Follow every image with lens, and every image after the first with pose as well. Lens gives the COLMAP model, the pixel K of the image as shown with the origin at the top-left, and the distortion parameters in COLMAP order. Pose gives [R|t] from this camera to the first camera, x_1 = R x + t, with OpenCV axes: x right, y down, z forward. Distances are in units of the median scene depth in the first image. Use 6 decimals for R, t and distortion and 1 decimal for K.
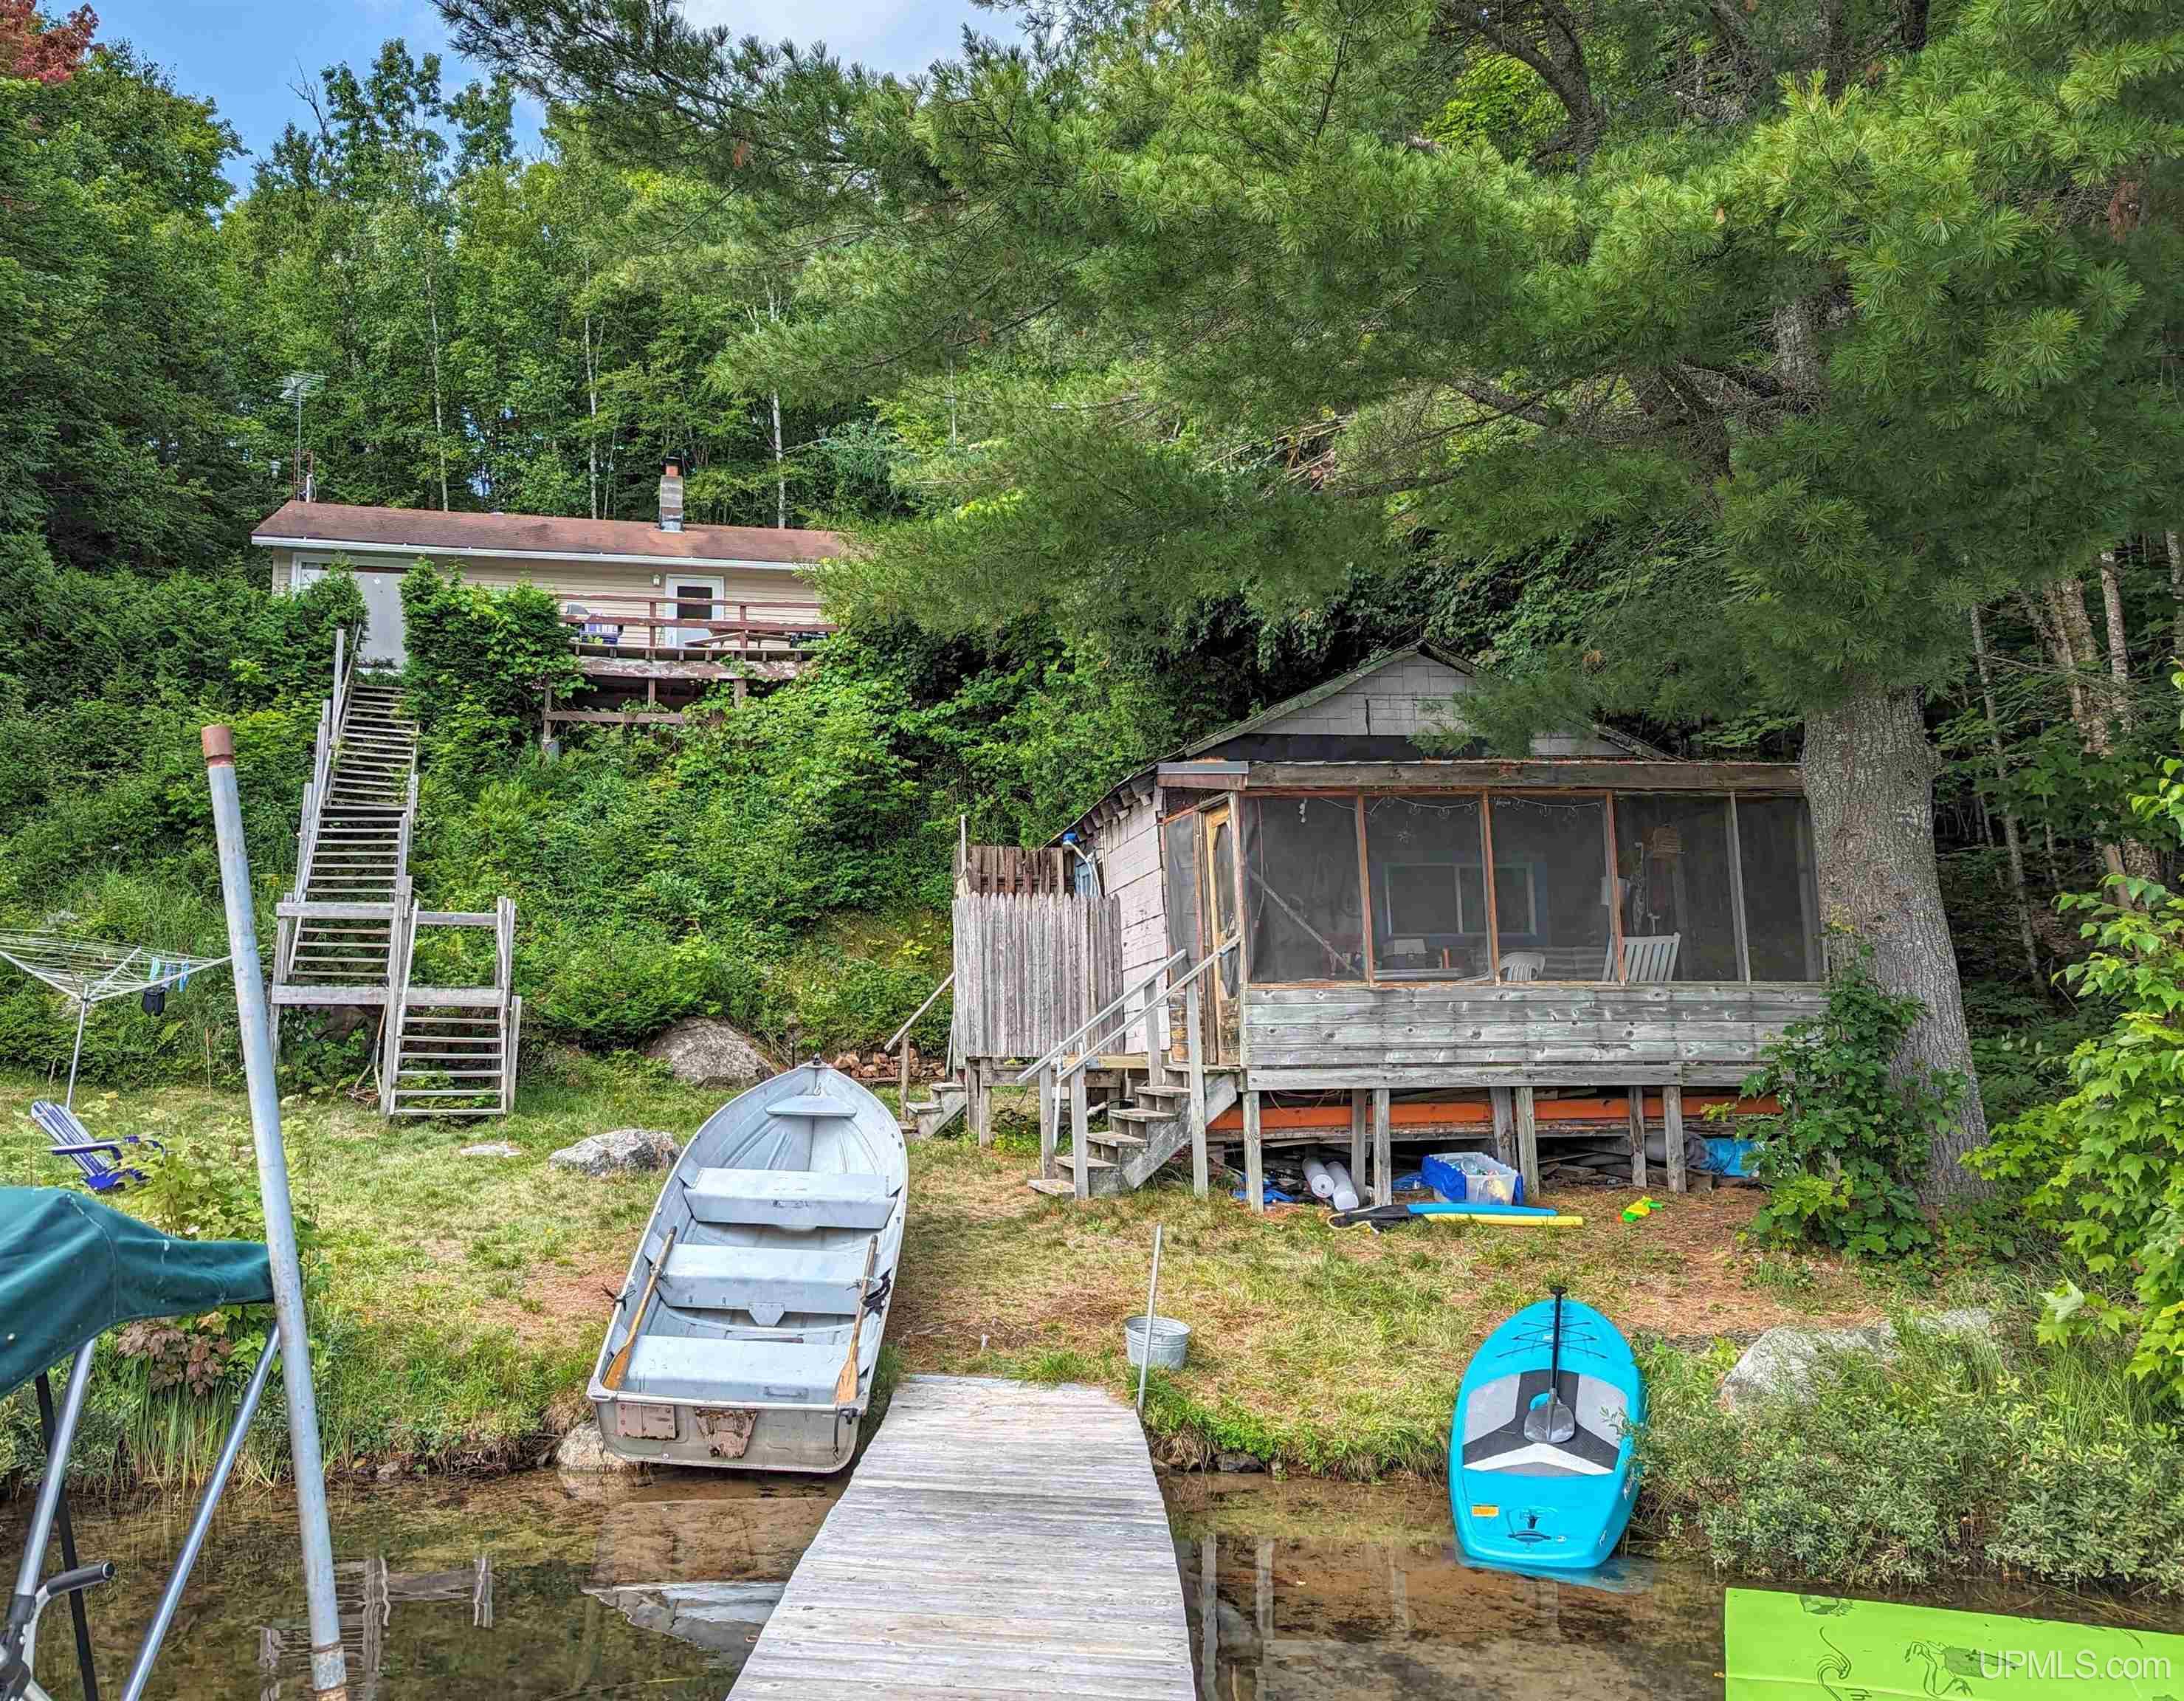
lens RADIAL K [[1645.5, 0, 1091.3], [0, 1645.5, 900.4], [0, 0, 1]] dist [0.052740, -0.004582]
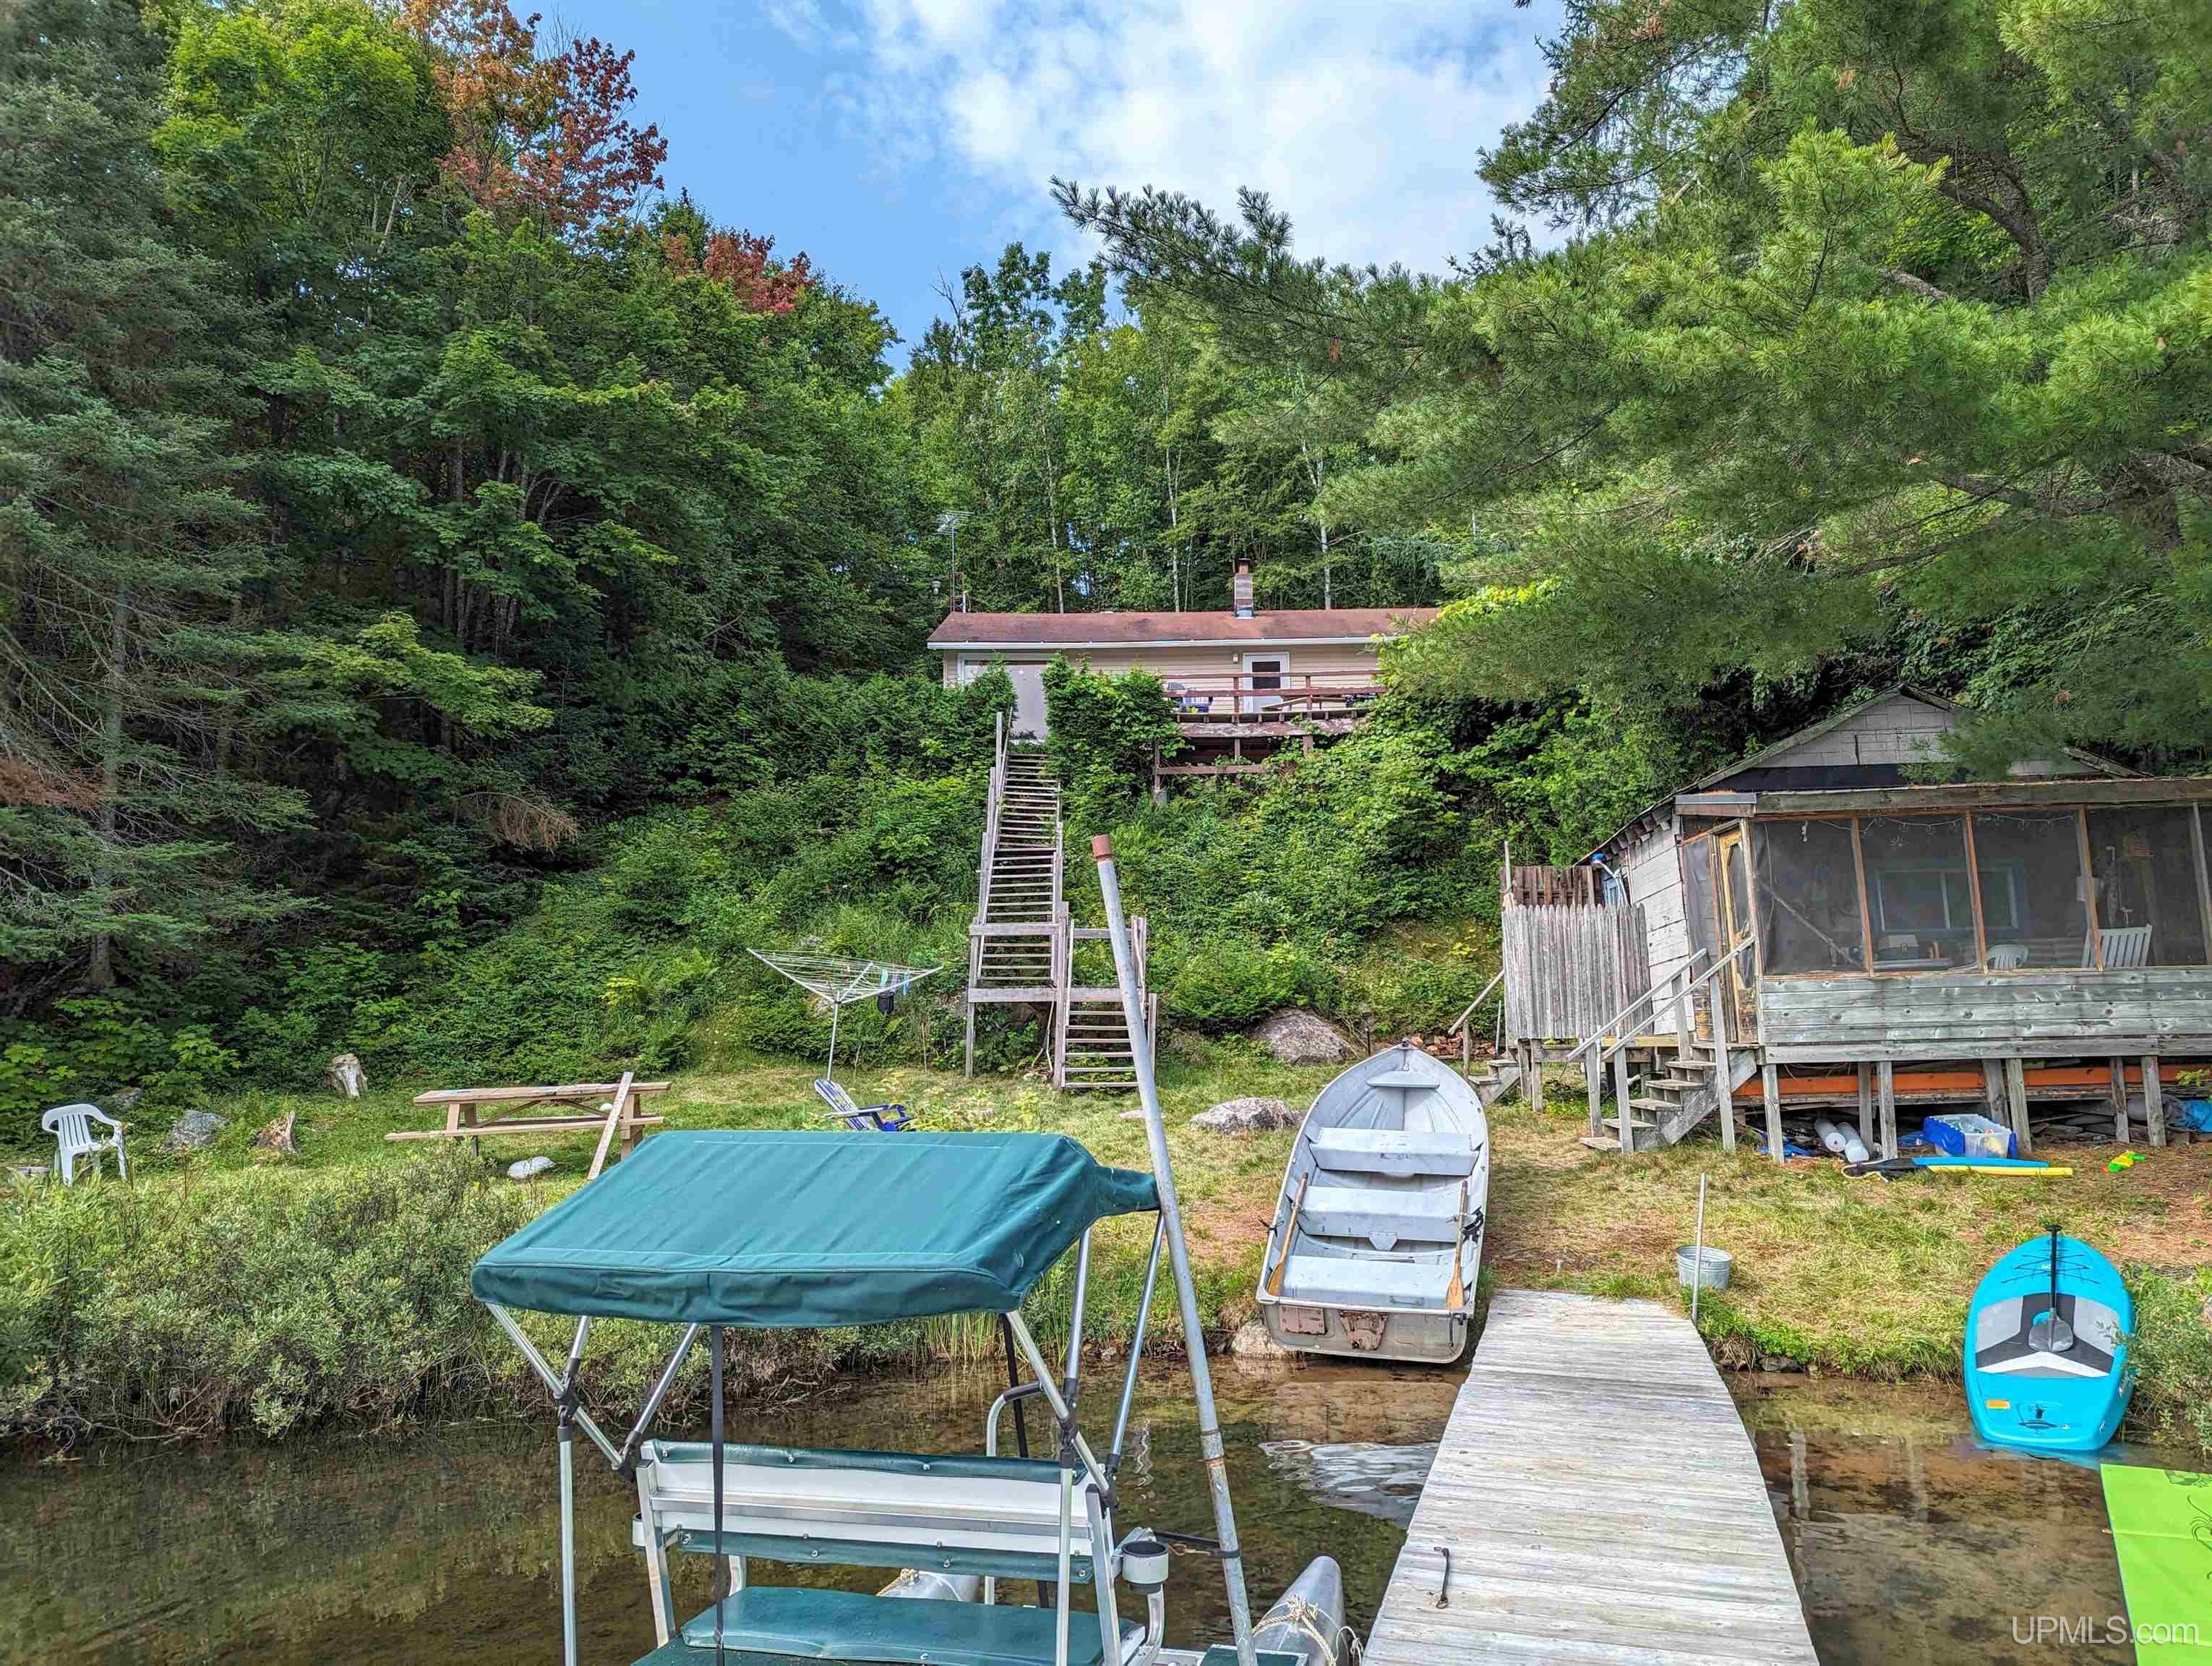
lens RADIAL K [[1788.8, 0, 1106.0], [0, 1788.8, 833.0], [0, 0, 1]] dist [0.085042, -0.094216]
pose [[0.983735, -0.035520, -0.176079, -0.140138], [0.034064, 0.999356, -0.011287, -0.054954], [0.176367, 0.005106, 0.984311, -0.389747]]
